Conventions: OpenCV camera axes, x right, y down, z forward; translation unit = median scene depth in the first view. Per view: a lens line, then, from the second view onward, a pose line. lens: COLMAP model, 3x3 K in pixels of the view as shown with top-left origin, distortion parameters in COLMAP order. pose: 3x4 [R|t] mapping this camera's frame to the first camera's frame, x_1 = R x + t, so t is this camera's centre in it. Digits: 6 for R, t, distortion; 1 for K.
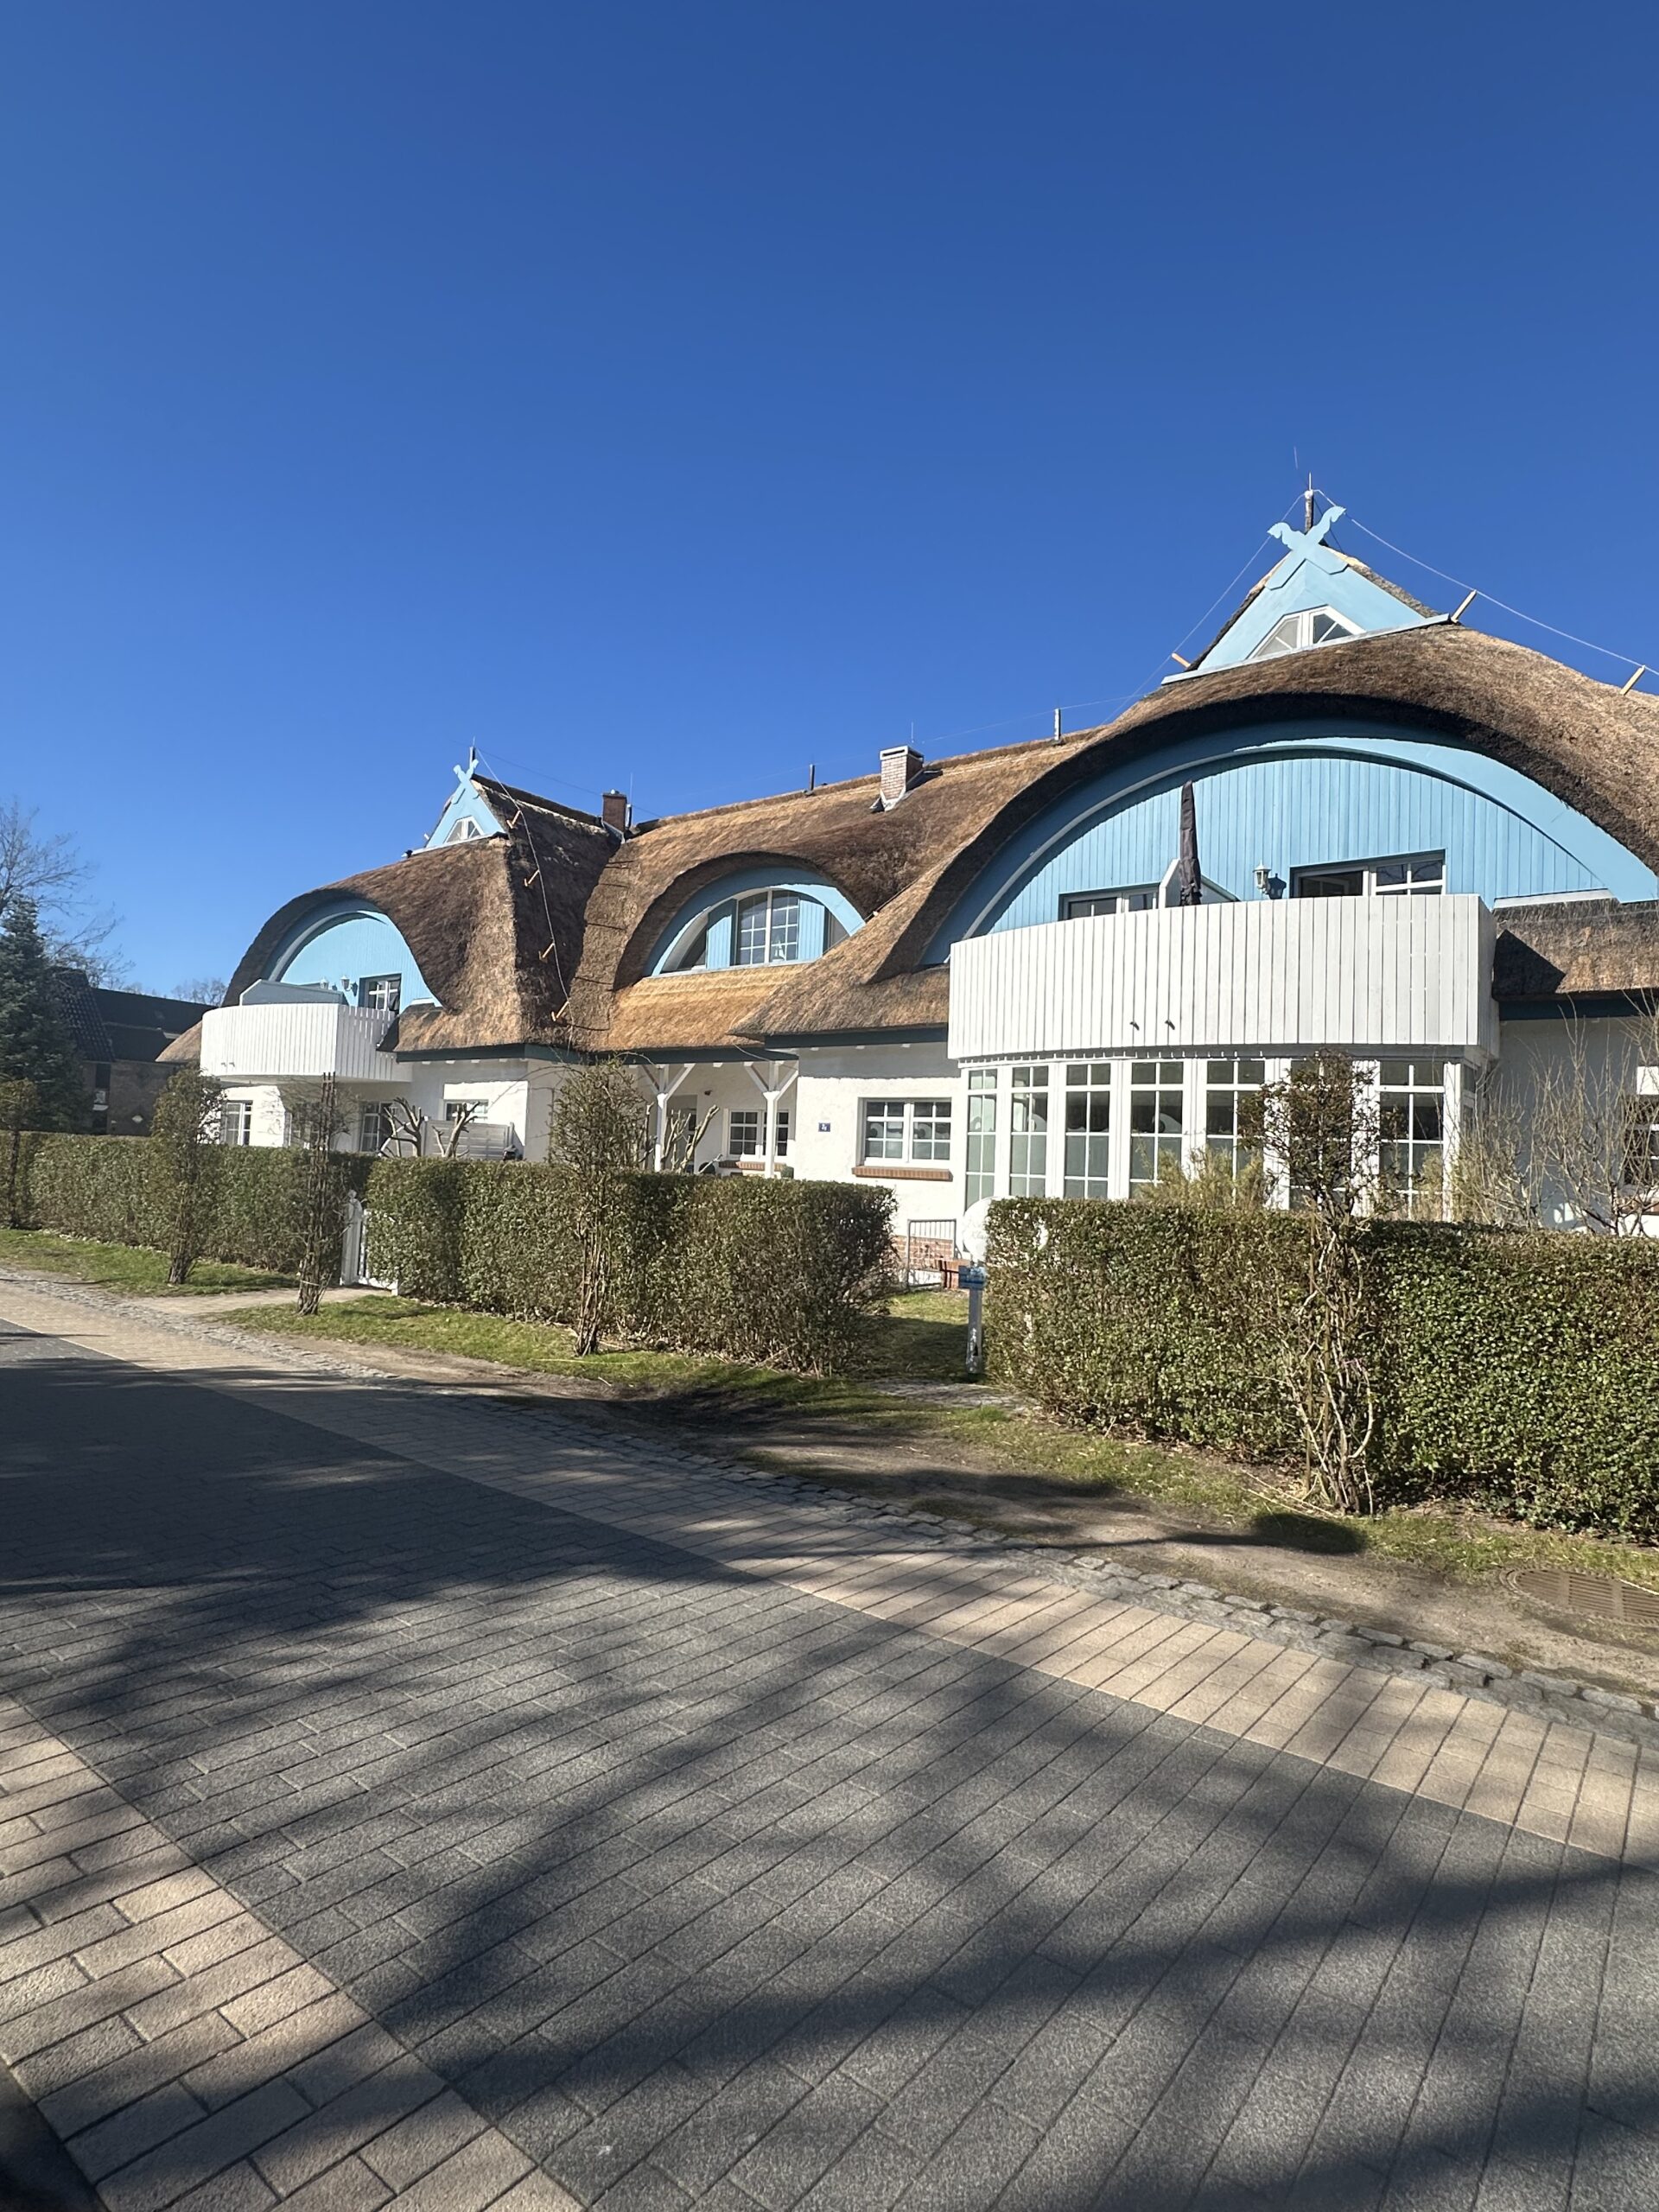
lens RADIAL K [[1127.0, 0, 829.5], [0, 1127.0, 1106.0], [0, 0, 1]] dist [-0.000673, -0.000147]
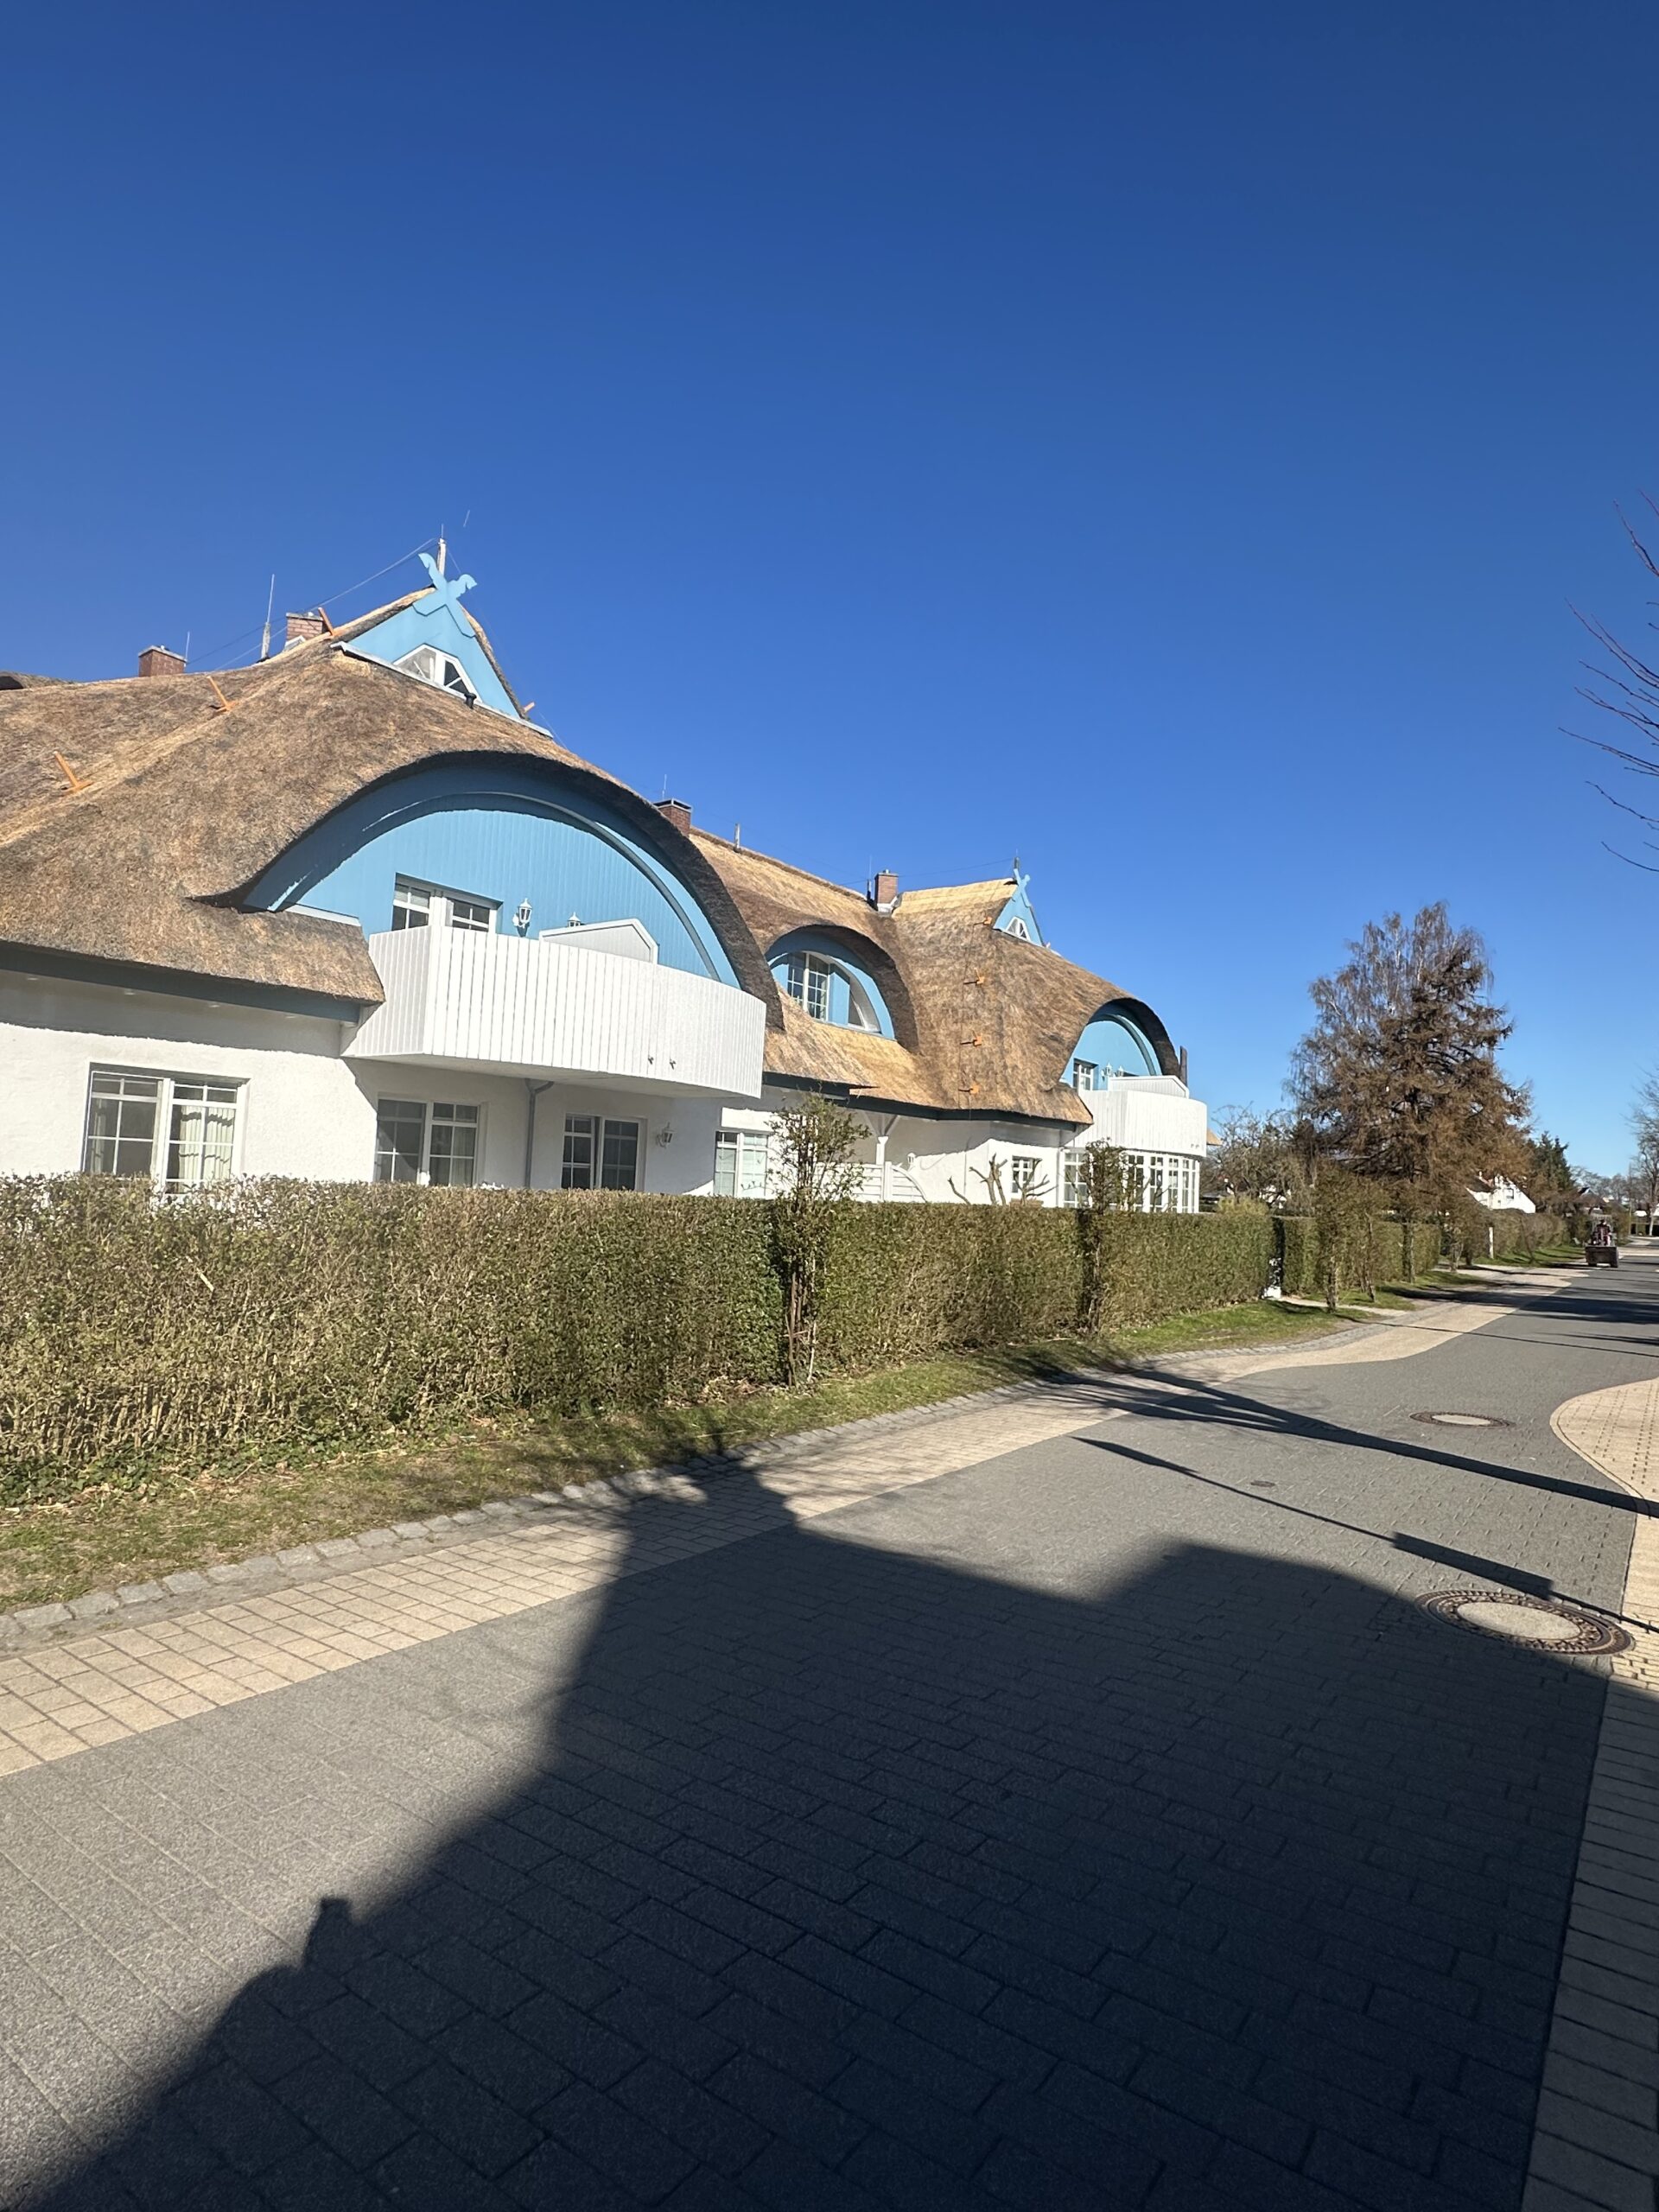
lens RADIAL K [[1165.4, 0, 829.5], [0, 1165.4, 1106.0], [0, 0, 1]] dist [0.017431, -0.000102]
pose [[-0.008962, 0.034026, 0.999381, -1.222803], [-0.093720, 0.994993, -0.034717, 0.002902], [-0.995558, -0.093973, -0.005728, 0.955225]]
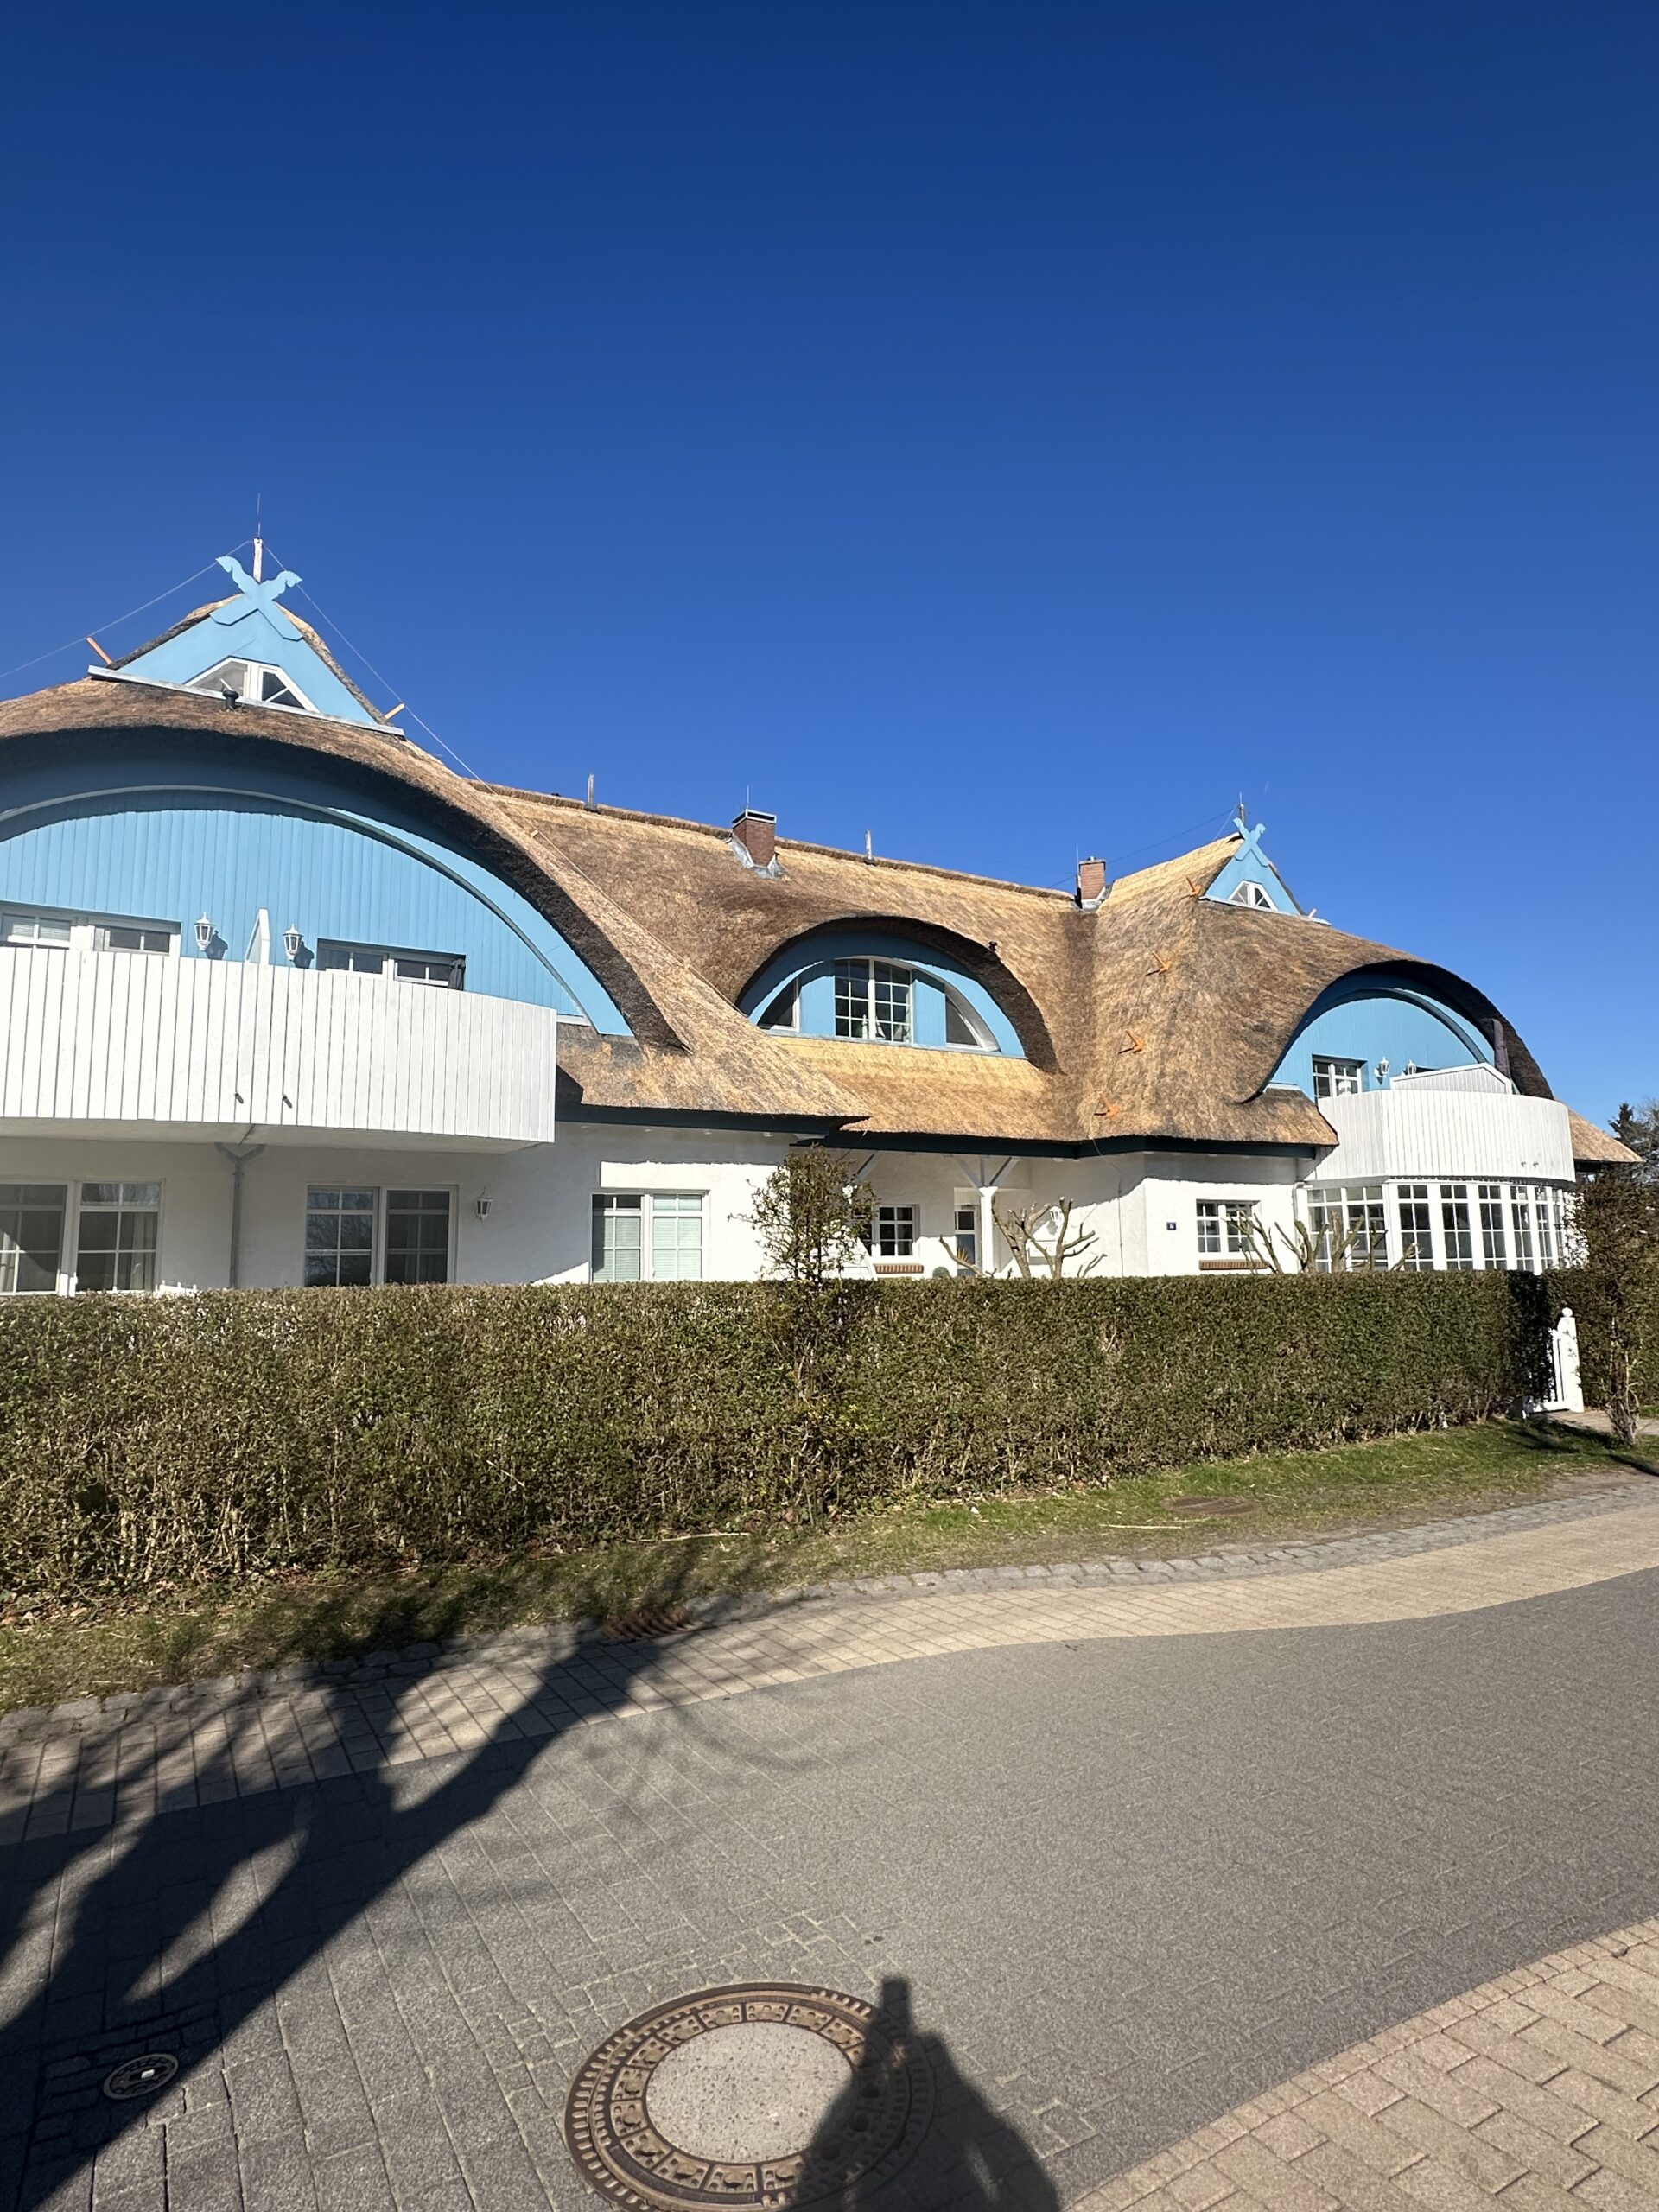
lens RADIAL K [[1170.4, 0, 829.5], [0, 1170.4, 1106.0], [0, 0, 1]] dist [-0.002959, -0.000240]
pose [[0.388120, 0.082888, 0.917874, -0.898452], [-0.017586, 0.996432, -0.082546, 0.001666], [-0.921441, 0.015896, 0.388193, 0.660978]]
